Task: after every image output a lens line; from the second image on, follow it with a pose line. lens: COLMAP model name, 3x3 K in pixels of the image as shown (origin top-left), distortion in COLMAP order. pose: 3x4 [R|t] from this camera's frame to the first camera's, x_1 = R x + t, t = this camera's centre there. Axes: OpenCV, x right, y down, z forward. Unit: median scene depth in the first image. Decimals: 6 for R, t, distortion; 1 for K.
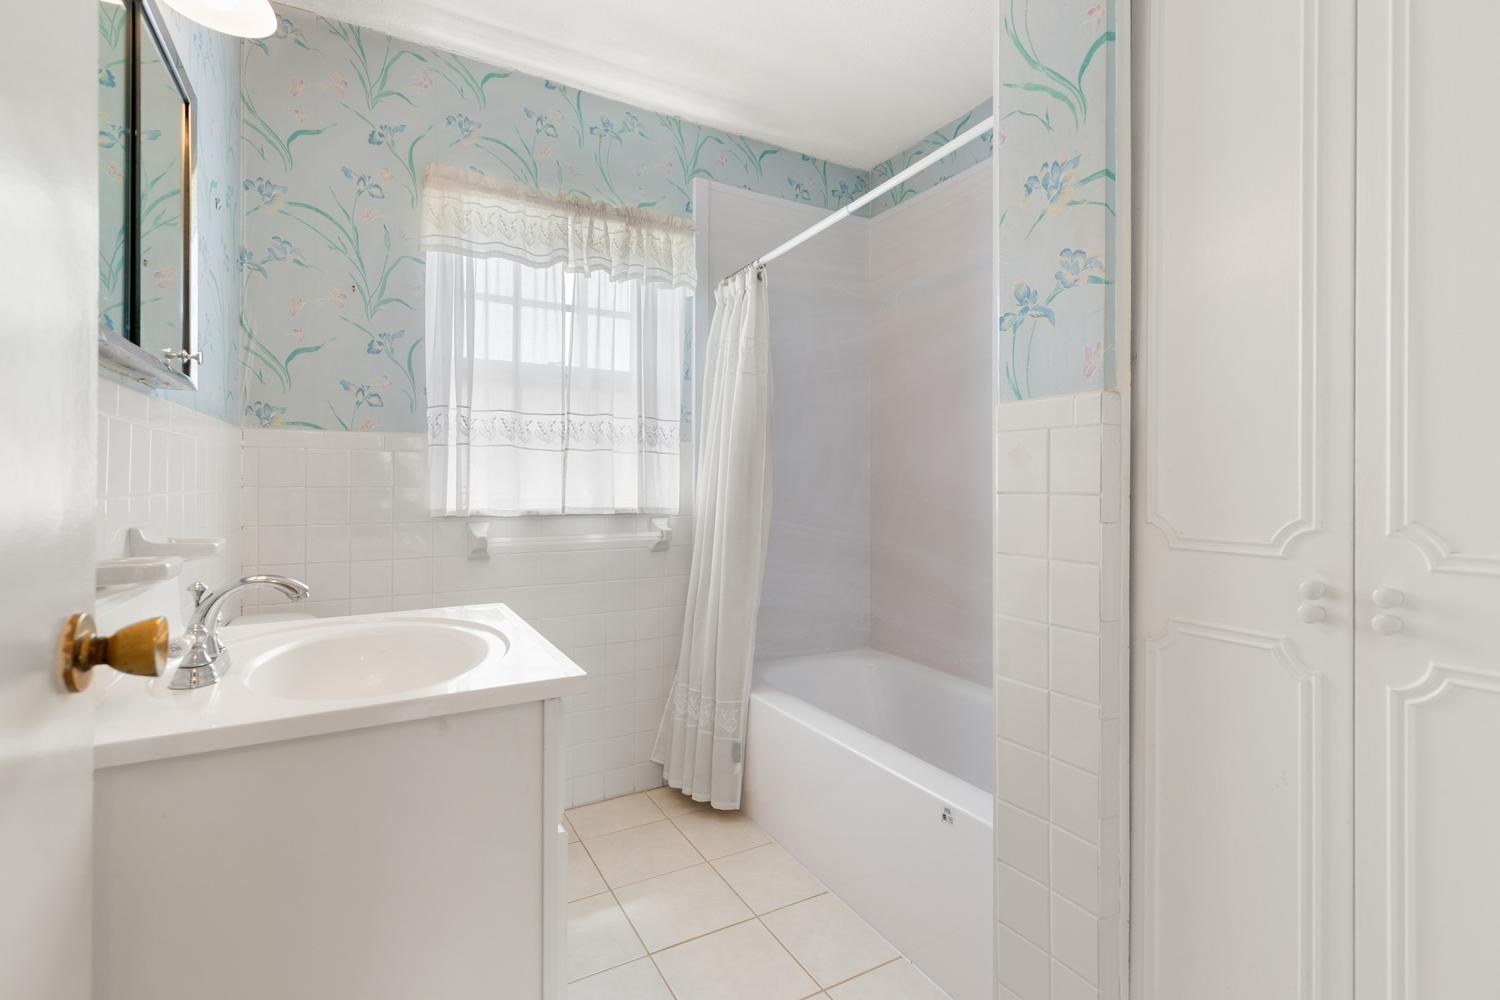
lens RADIAL K [[678.1, 0, 750.1], [0, 678.1, 495.4], [0, 0, 1]] dist [0.008869, -0.002101]
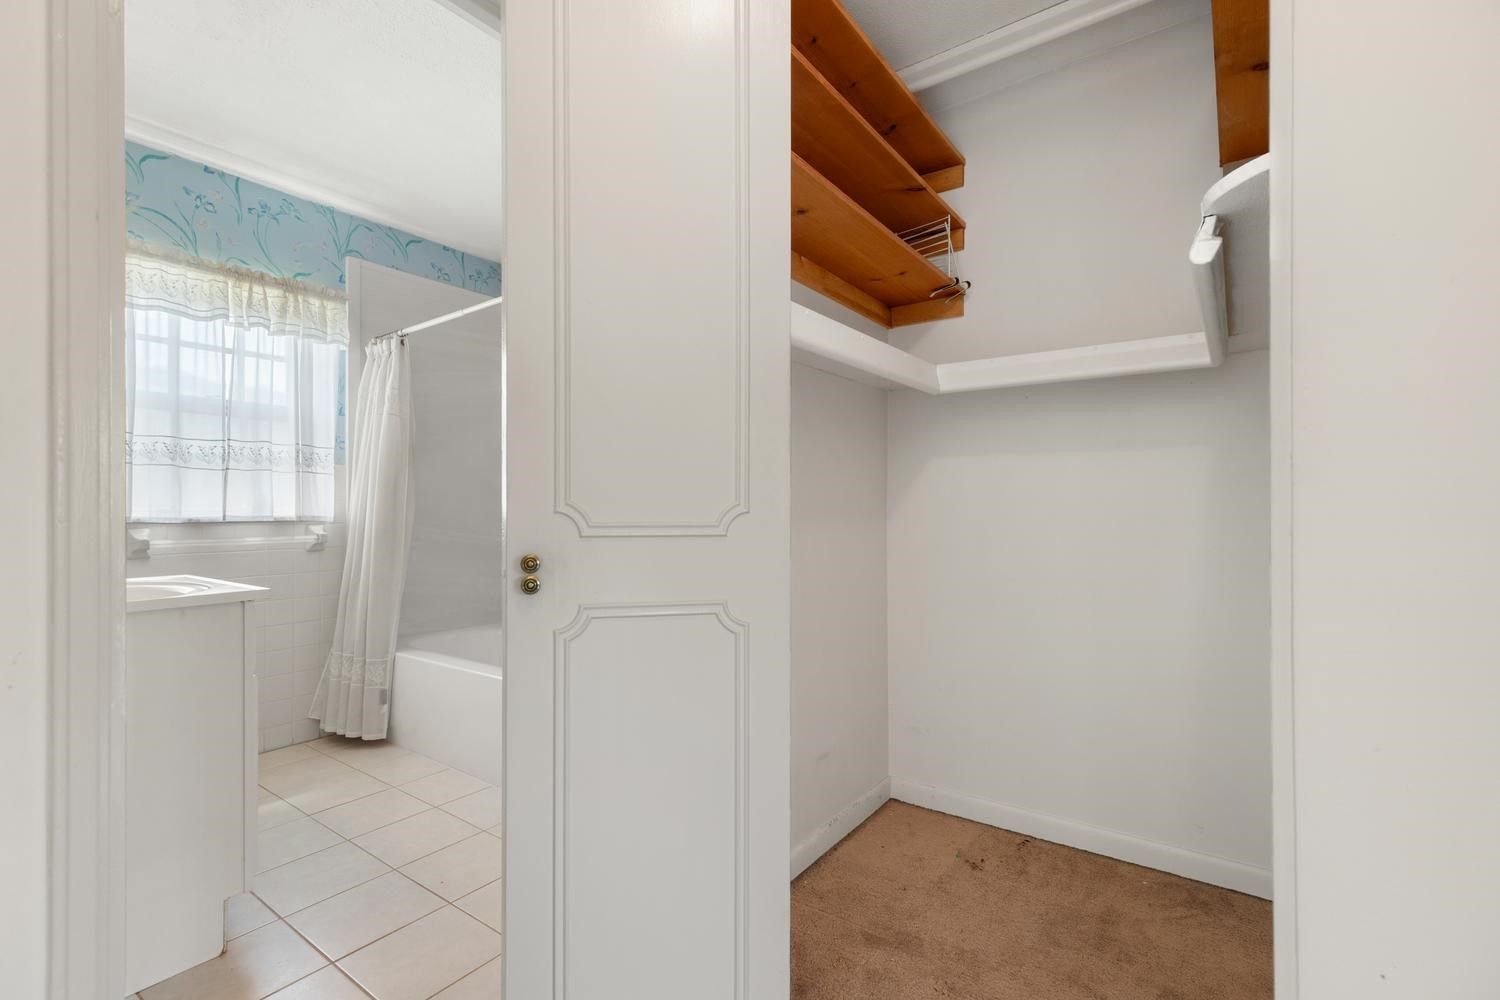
lens RADIAL K [[678.1, 0, 739.8], [0, 678.1, 511.4], [0, 0, 1]] dist [0.008869, -0.002101]
pose [[0.912154, -0.004472, 0.409824, 0.070247], [0.008134, 0.999941, -0.007193, 0.025583], [-0.409767, 0.009895, 0.912136, -0.498210]]
